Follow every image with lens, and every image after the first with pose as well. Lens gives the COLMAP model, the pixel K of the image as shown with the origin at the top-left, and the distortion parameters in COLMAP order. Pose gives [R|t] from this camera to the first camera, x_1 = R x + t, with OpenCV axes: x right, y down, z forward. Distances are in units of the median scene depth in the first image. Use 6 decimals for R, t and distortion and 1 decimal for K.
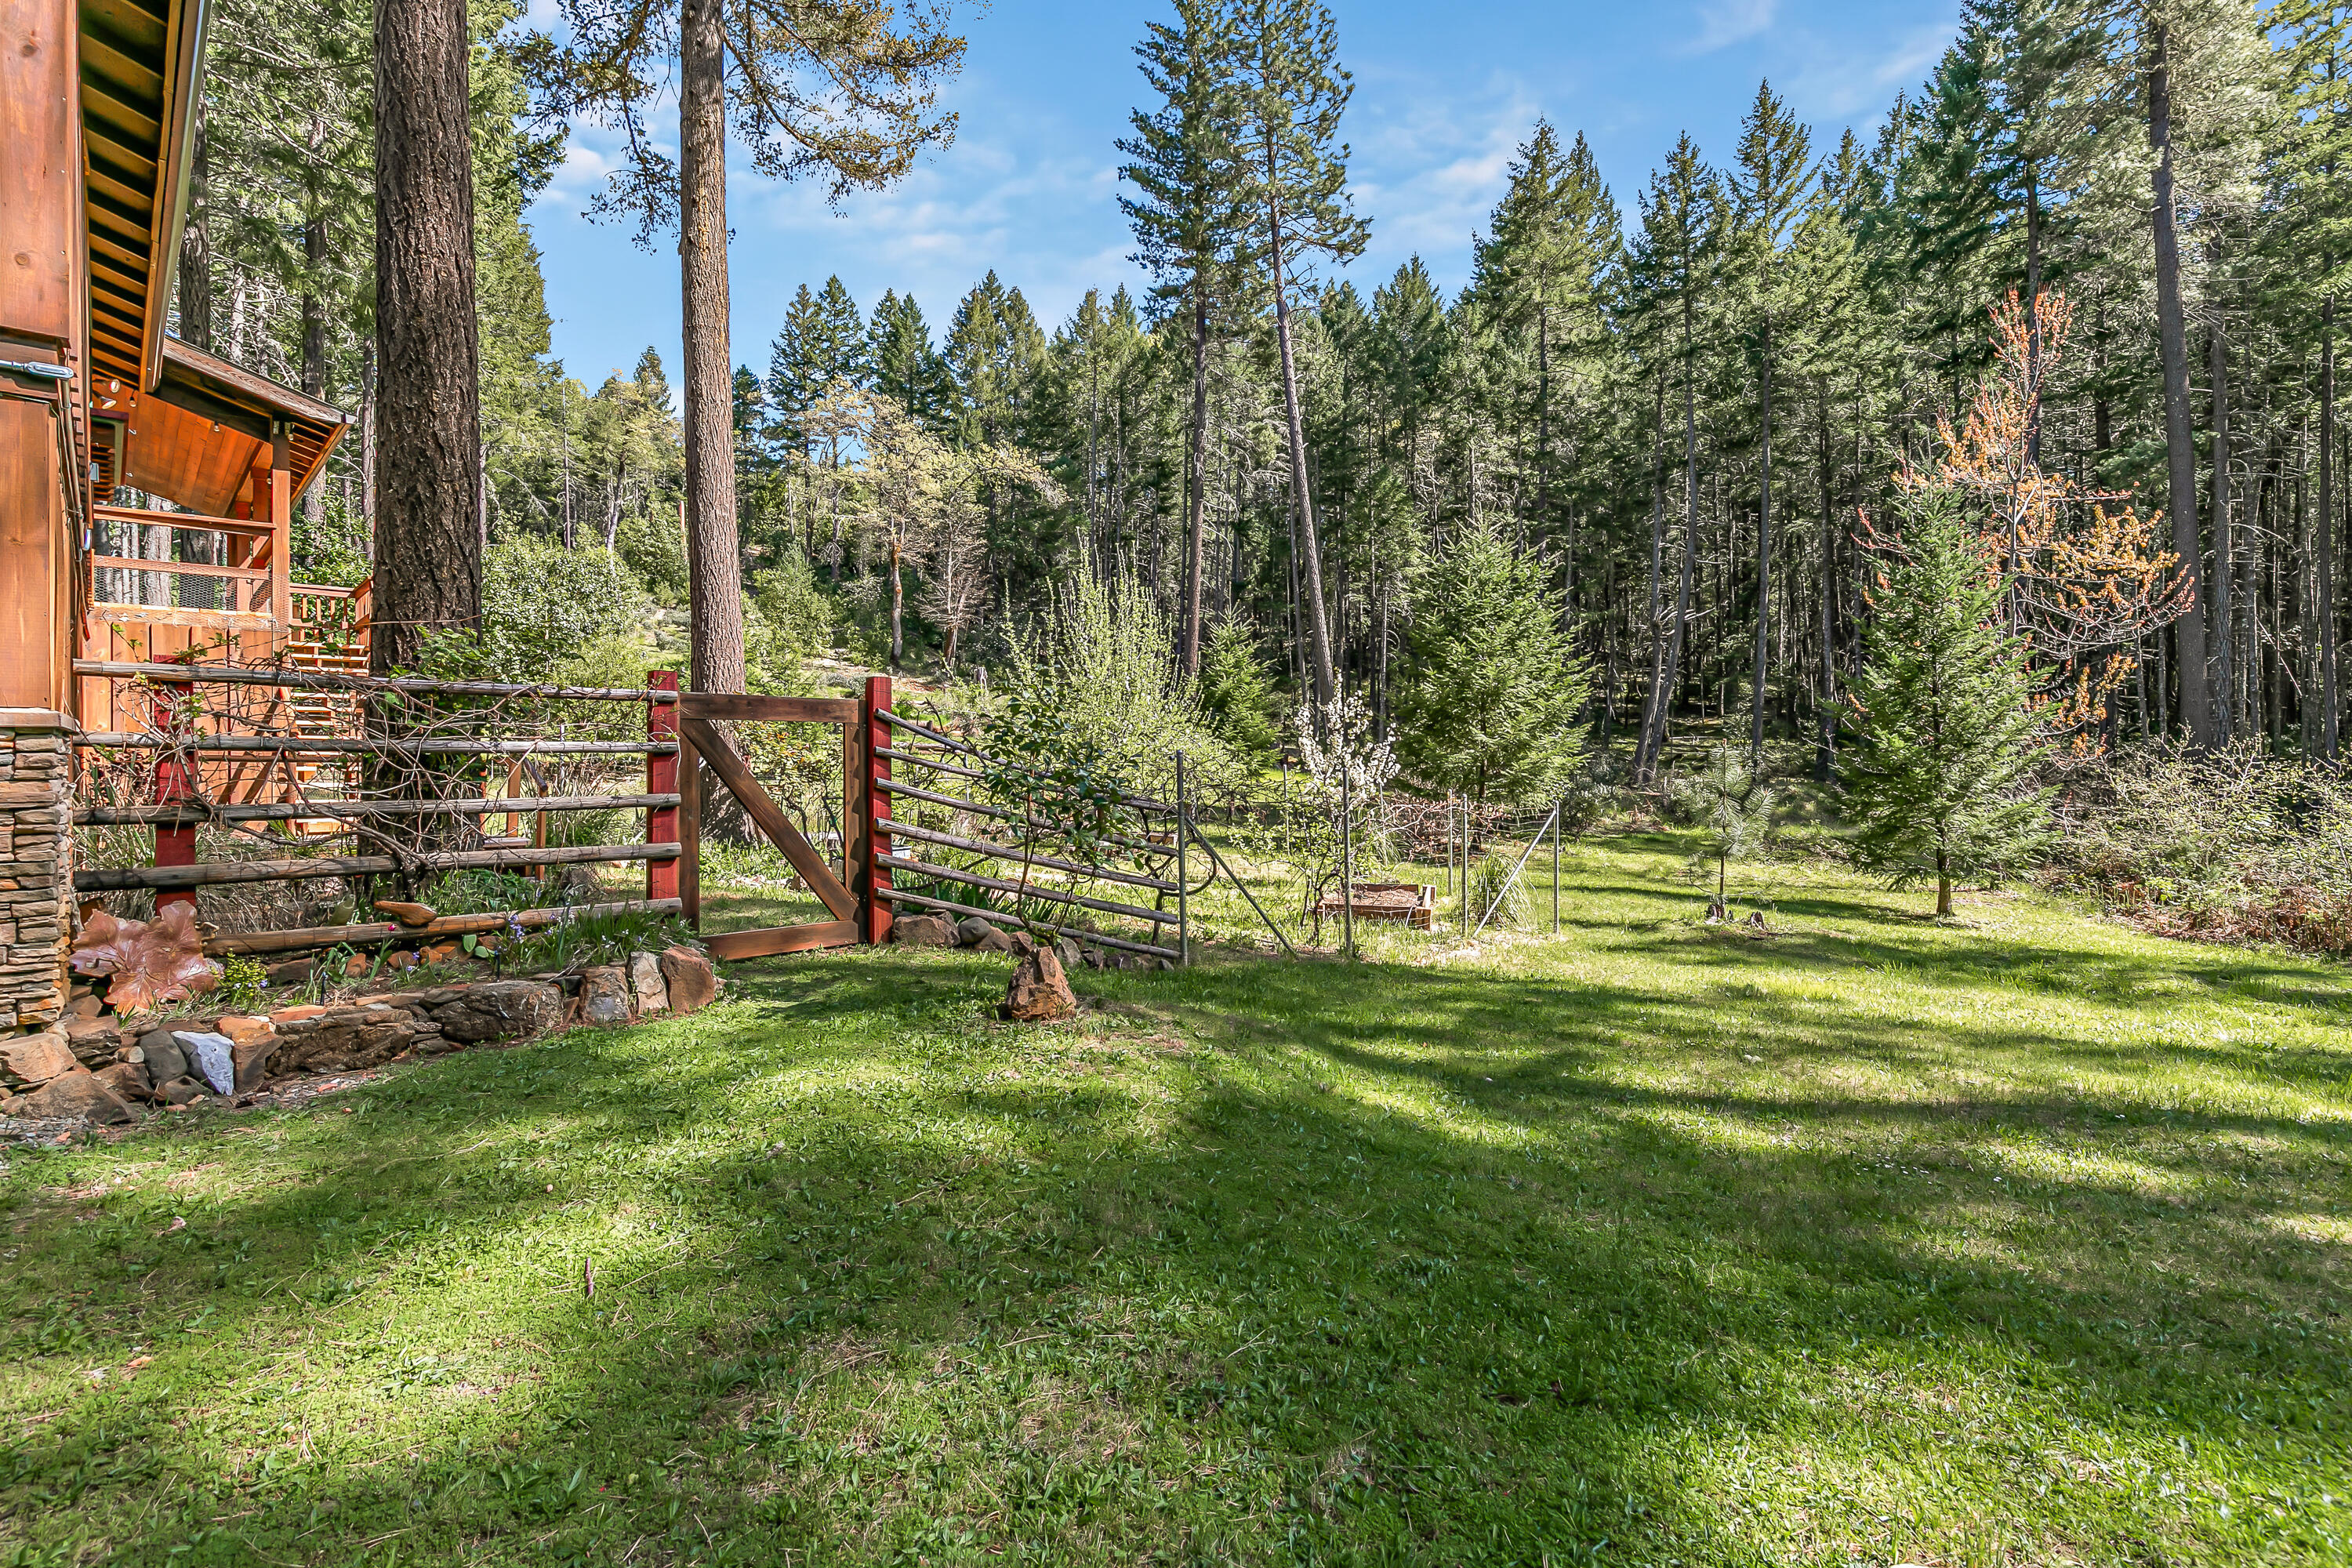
lens RADIAL K [[1074.2, 0, 1200.2], [0, 1074.2, 756.4], [0, 0, 1]] dist [0.002160, 0.000372]
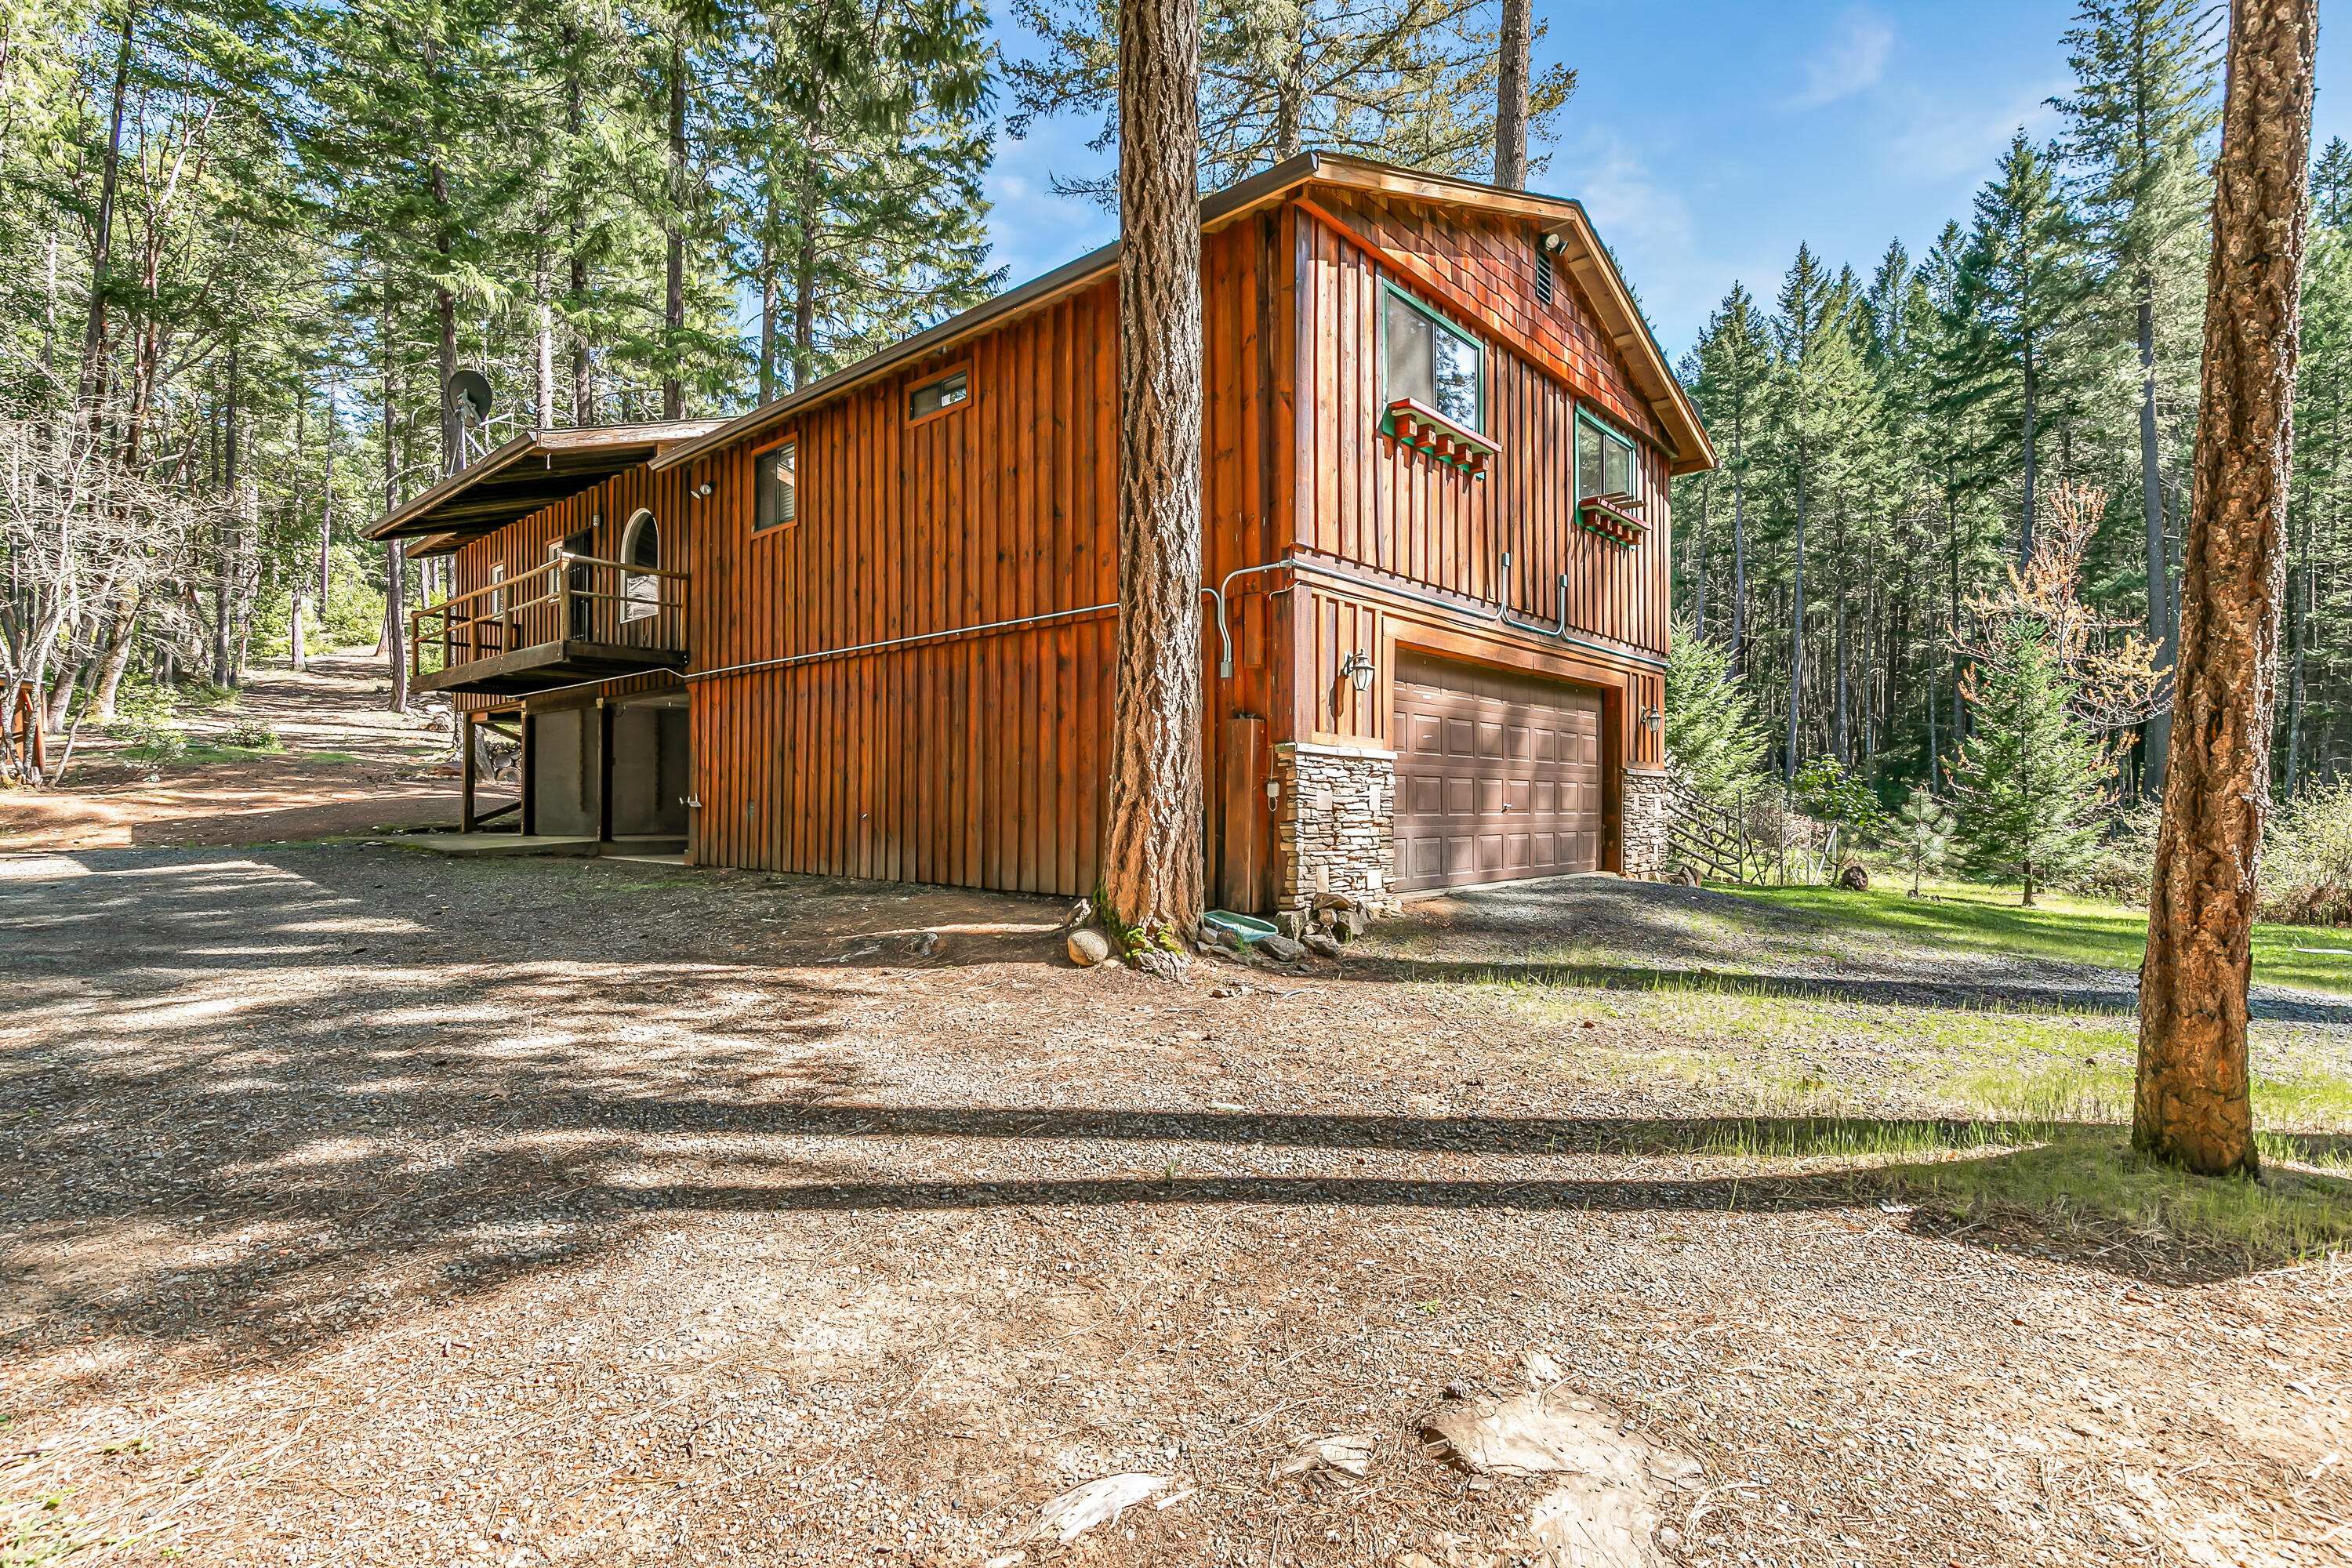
lens RADIAL K [[1077.5, 0, 1171.2], [0, 1077.5, 792.7], [0, 0, 1]] dist [-0.000913, -0.000719]
pose [[0.998675, 0.016332, 0.048802, -0.245762], [-0.016493, 0.999860, 0.002895, 0.001729], [-0.048748, -0.003696, 0.998804, -0.187669]]
